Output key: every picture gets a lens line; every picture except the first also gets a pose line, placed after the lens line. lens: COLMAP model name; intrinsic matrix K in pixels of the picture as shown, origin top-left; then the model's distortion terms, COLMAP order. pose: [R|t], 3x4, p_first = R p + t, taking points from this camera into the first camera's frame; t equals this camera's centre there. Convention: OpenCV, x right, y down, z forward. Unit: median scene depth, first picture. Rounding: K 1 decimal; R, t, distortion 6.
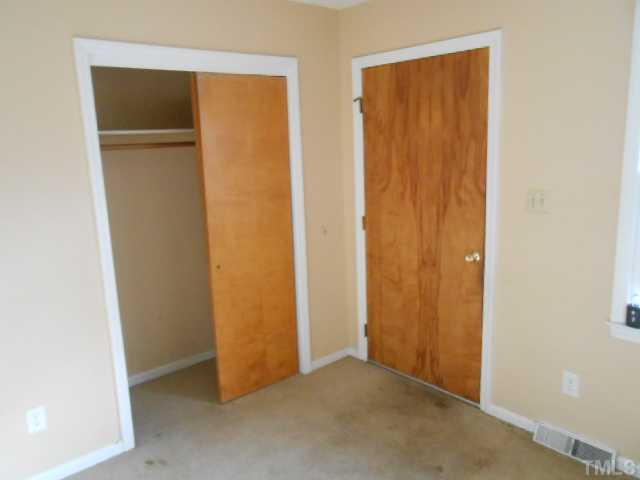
lens RADIAL K [[507.5, 0, 320.0], [0, 507.5, 240.0], [0, 0, 1]] dist [-0.011738, 0.002472]
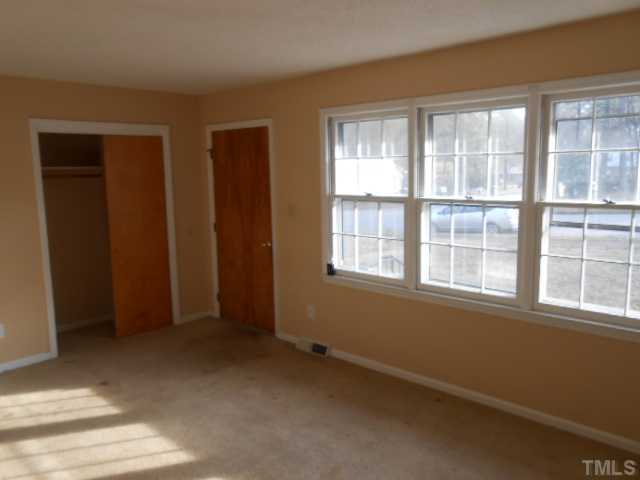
lens RADIAL K [[507.5, 0, 320.0], [0, 507.5, 240.0], [0, 0, 1]] dist [-0.011738, 0.002472]
pose [[0.994901, 0.007626, 0.100565, 0.294515], [-0.001434, 0.998106, -0.061499, 0.119787], [-0.100844, 0.061041, 0.993028, -0.696572]]
